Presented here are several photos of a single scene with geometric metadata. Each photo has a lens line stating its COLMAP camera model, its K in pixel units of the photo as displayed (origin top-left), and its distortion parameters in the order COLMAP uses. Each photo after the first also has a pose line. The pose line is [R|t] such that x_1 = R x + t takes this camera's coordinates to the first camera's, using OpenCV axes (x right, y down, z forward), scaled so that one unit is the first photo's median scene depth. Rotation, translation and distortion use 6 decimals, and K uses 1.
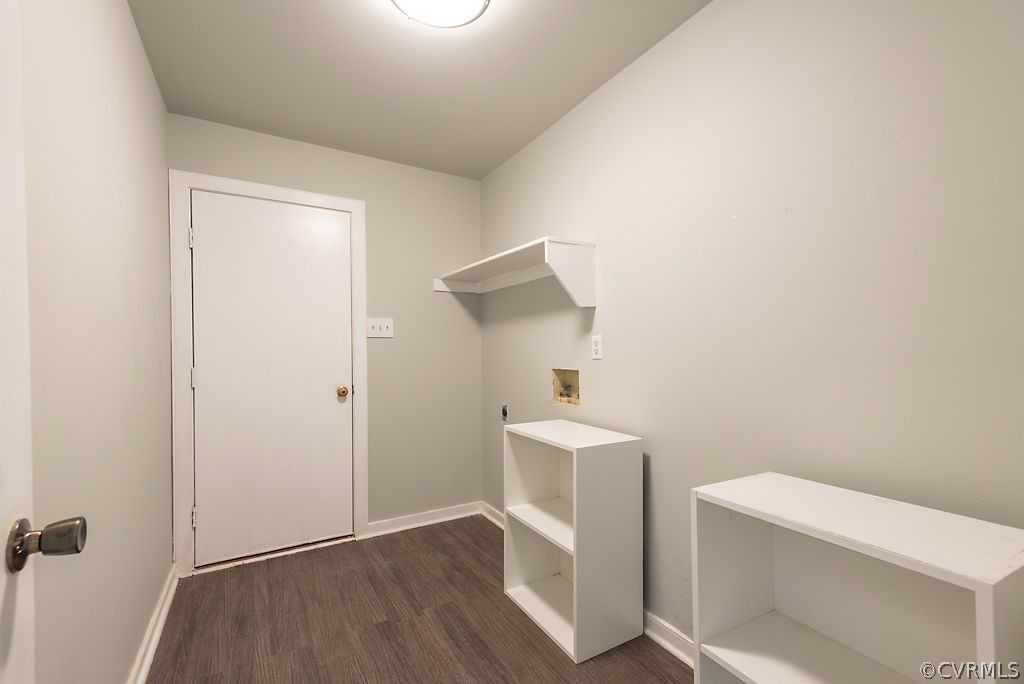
lens RADIAL K [[444.7, 0, 511.6], [0, 444.7, 347.7], [0, 0, 1]] dist [0.012422, -0.001344]
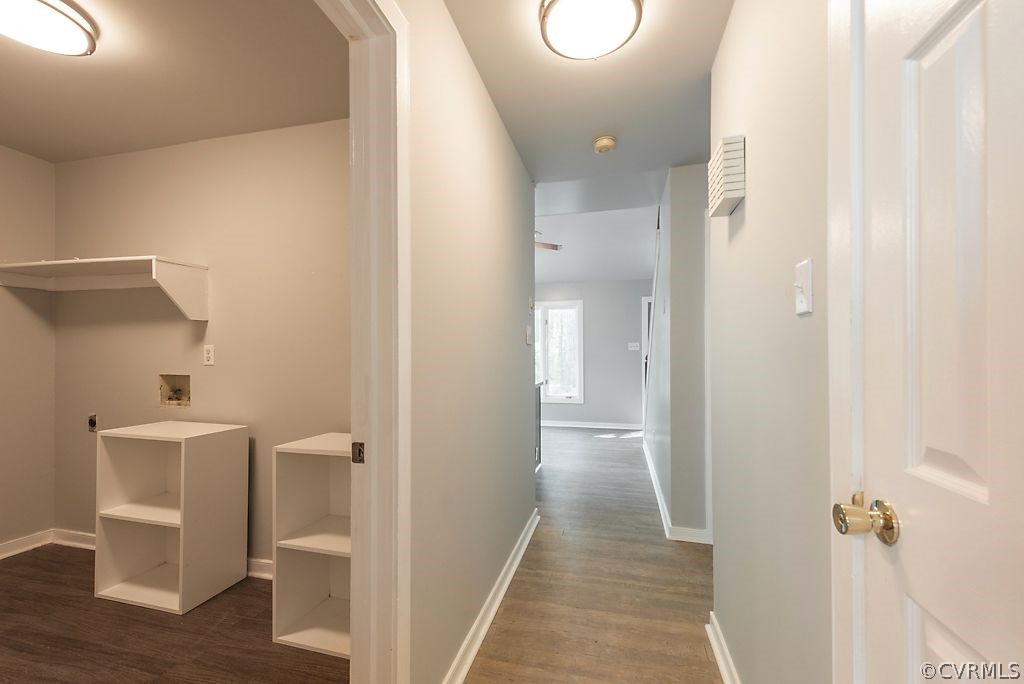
lens RADIAL K [[444.7, 0, 515.3], [0, 444.7, 358.1], [0, 0, 1]] dist [0.012422, -0.001344]
pose [[0.720118, 0.006565, 0.693821, -0.044214], [-0.013320, 0.999902, 0.004364, -0.009096], [-0.693724, -0.012385, 0.720135, -0.411795]]
